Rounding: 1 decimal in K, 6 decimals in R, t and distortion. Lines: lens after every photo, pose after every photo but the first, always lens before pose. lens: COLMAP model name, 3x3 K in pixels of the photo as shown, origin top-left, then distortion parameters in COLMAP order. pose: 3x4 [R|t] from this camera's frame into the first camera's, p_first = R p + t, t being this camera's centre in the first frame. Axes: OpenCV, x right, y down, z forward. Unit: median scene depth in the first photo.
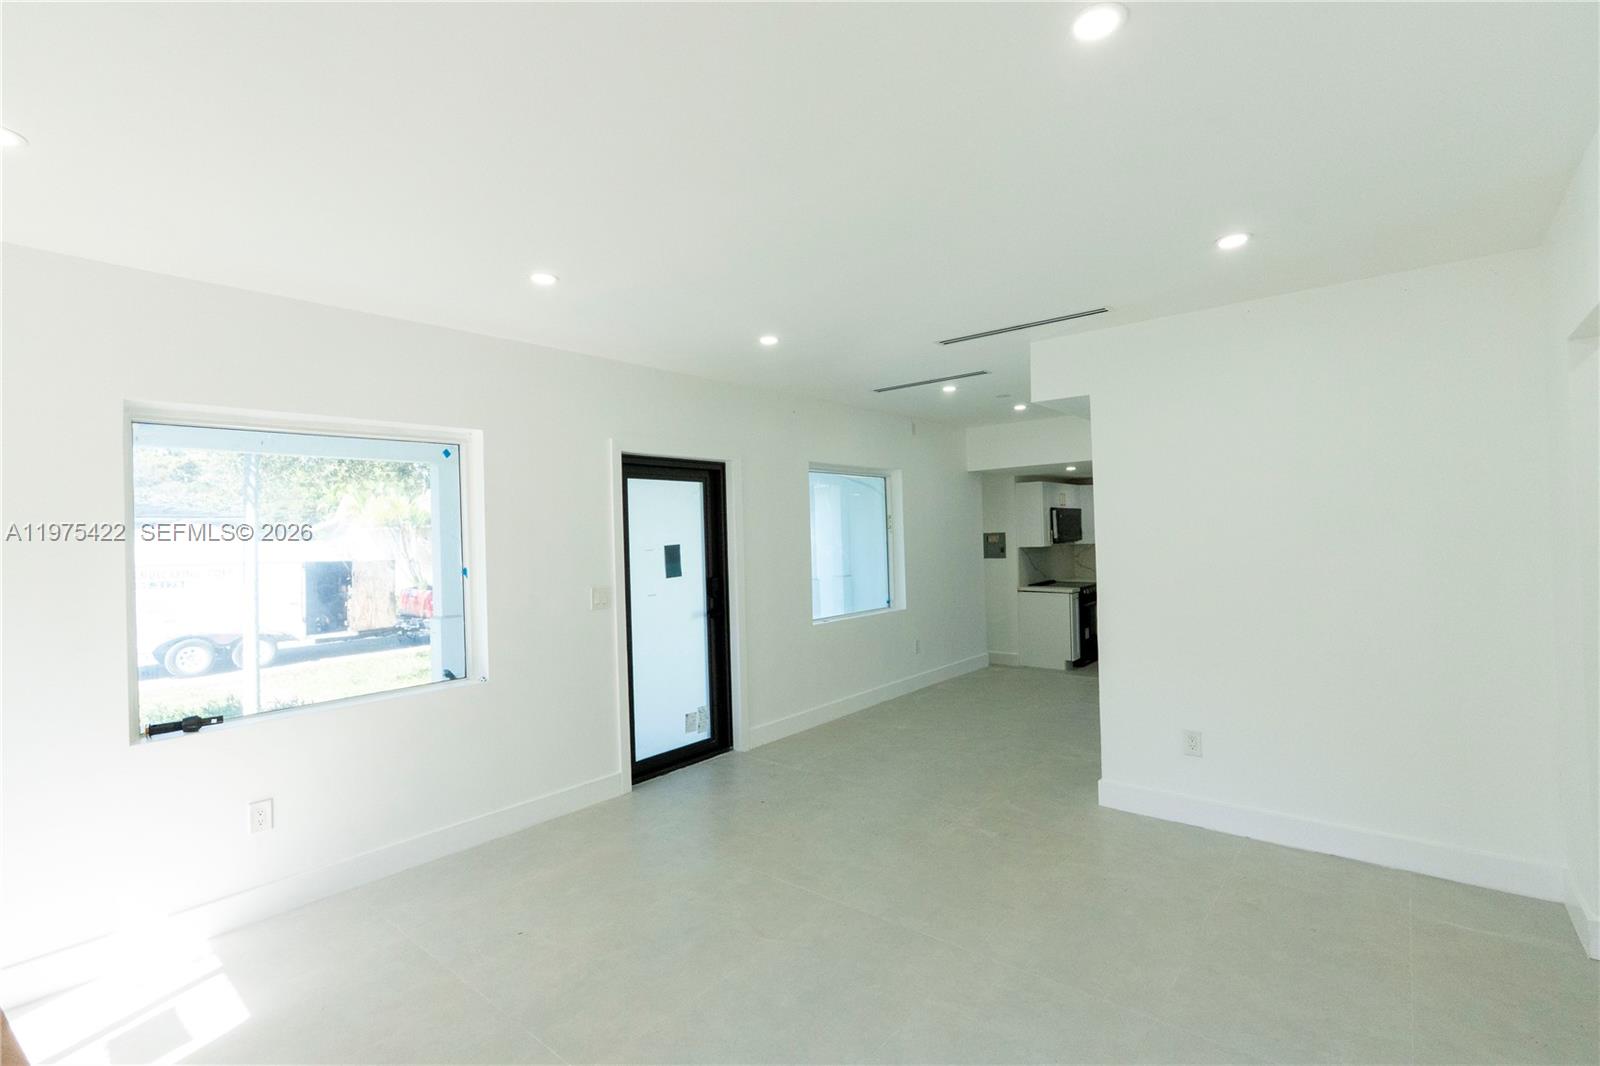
lens RADIAL K [[748.4, 0, 798.6], [0, 748.4, 528.4], [0, 0, 1]] dist [-0.000452, 0.000100]
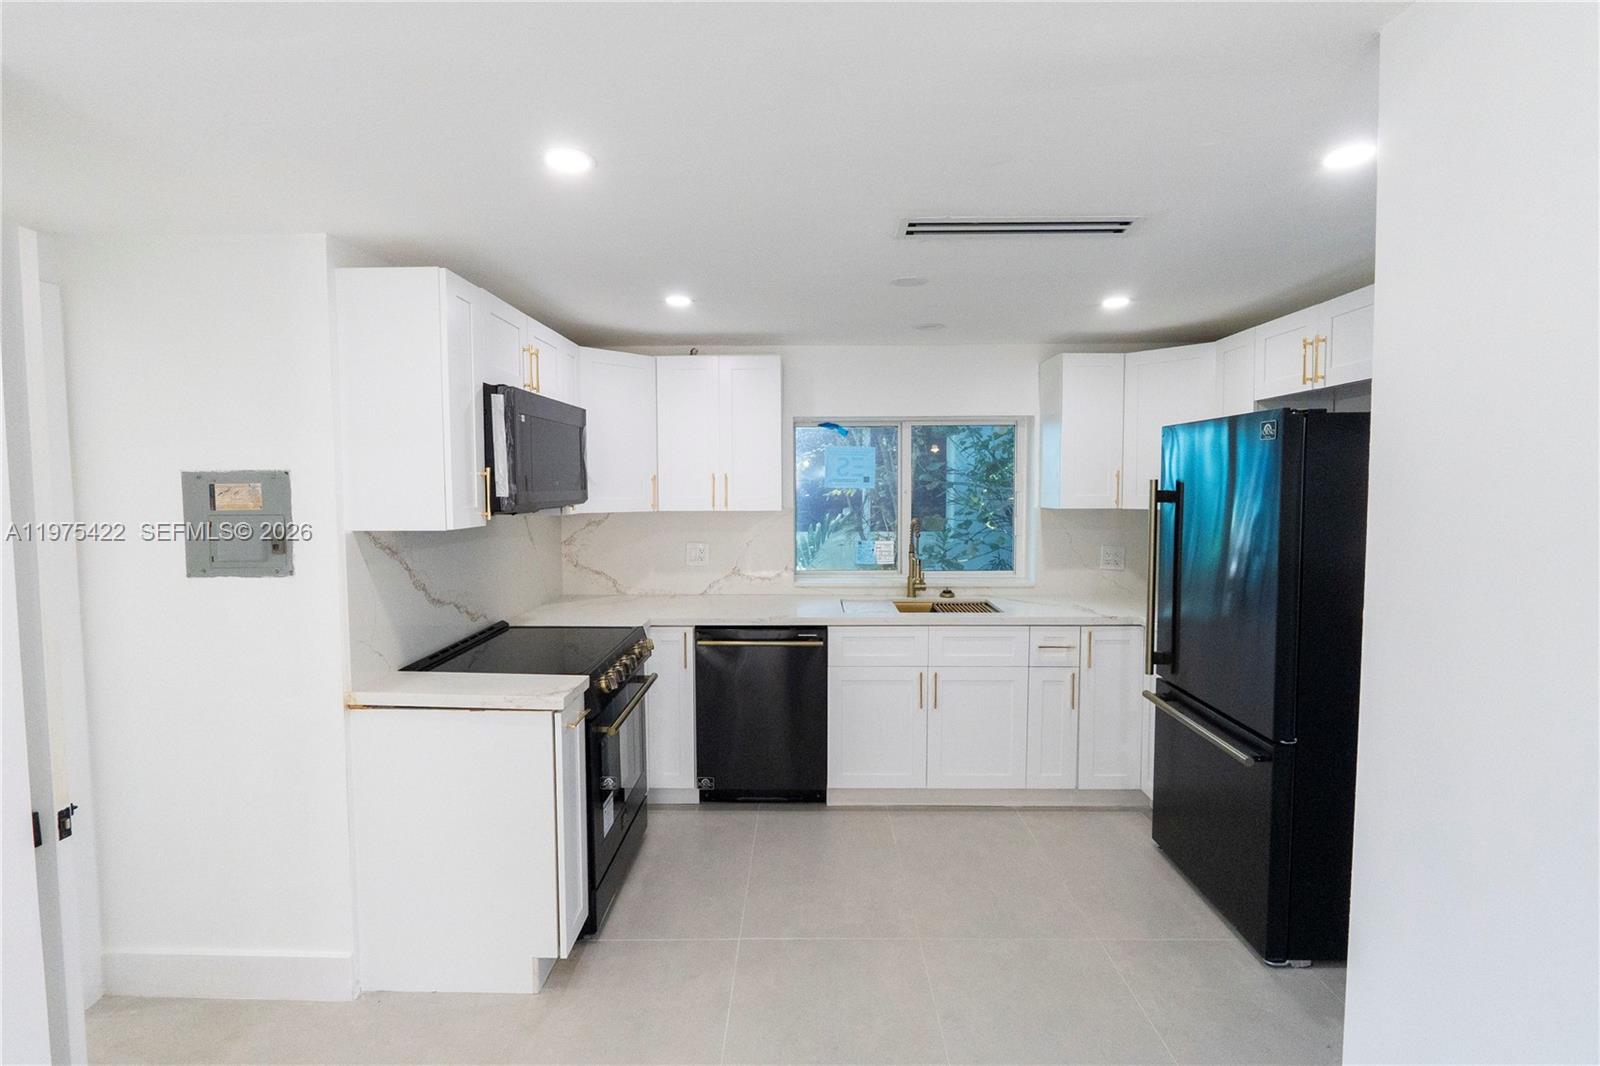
lens RADIAL K [[748.4, 0, 798.6], [0, 748.4, 528.4], [0, 0, 1]] dist [-0.000452, 0.000100]
pose [[0.776927, -0.014377, 0.629427, 0.251515], [-0.020717, 0.998614, 0.048382, 0.009137], [-0.629250, -0.050629, 0.775552, 0.708435]]
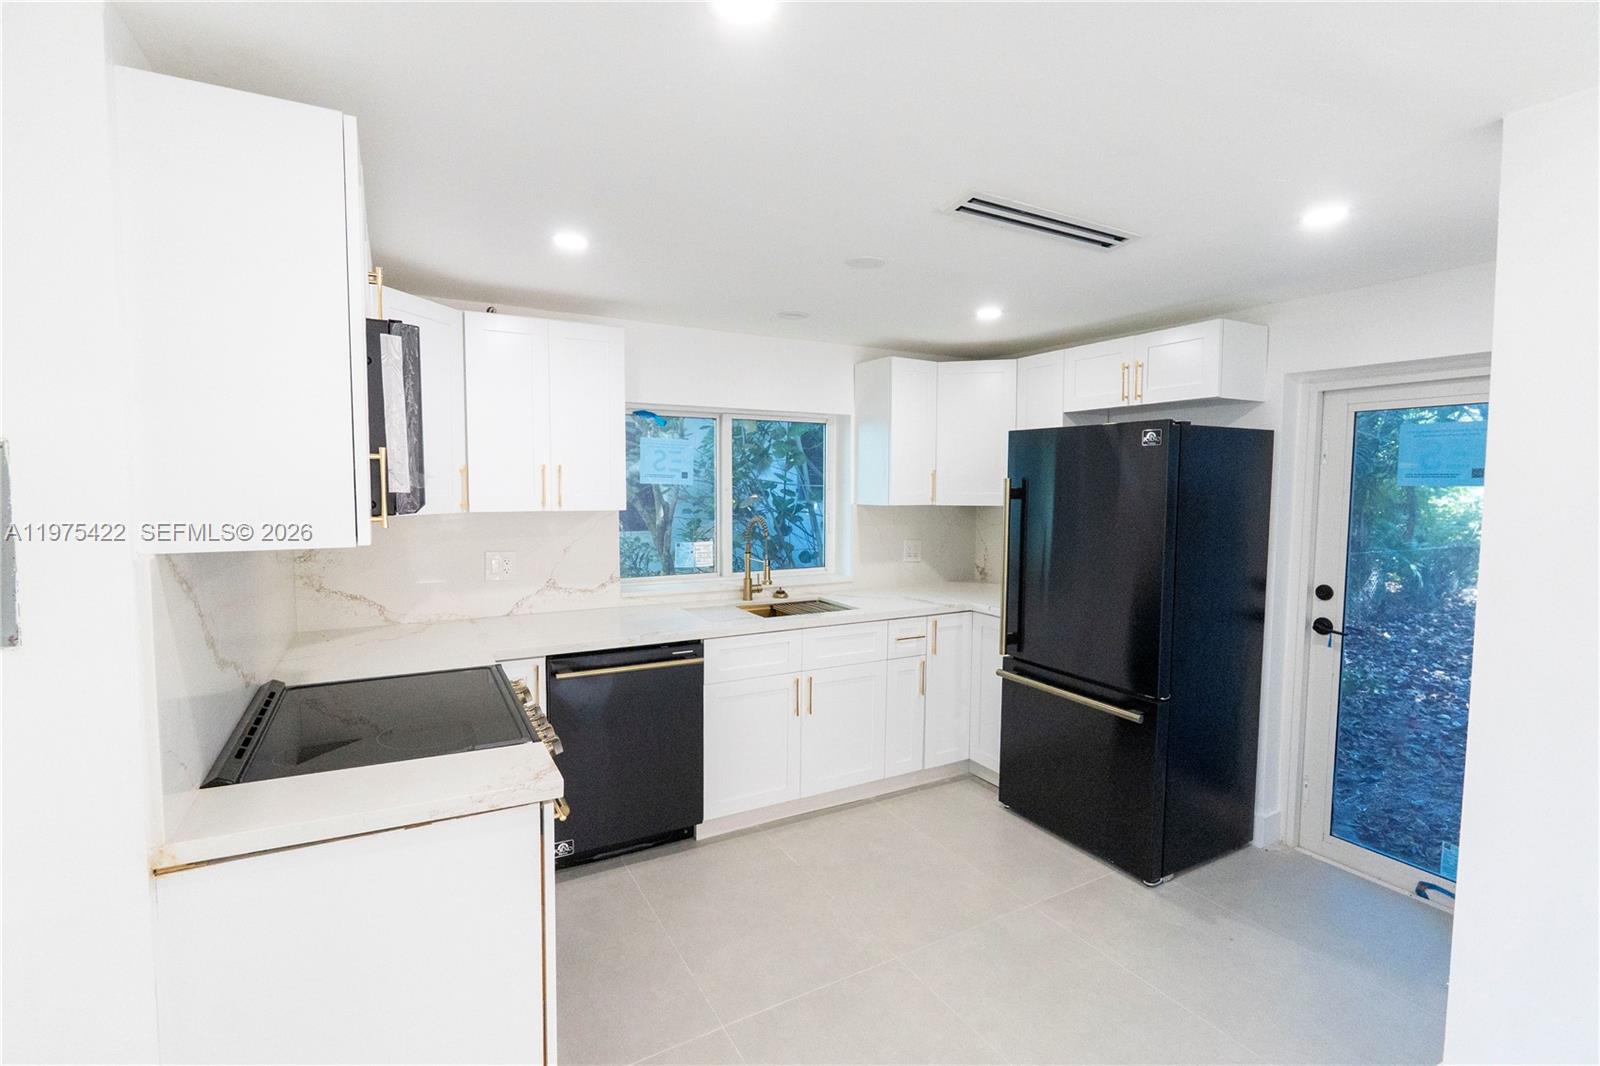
lens RADIAL K [[733.7, 0, 800.0], [0, 733.7, 533.0], [0, 0, 1]] dist [-0.001256, 0.000112]
pose [[0.353882, -0.036201, 0.934589, 0.209332], [-0.021183, 0.998684, 0.046705, 0.012398], [-0.935050, -0.036325, 0.352649, 0.836431]]
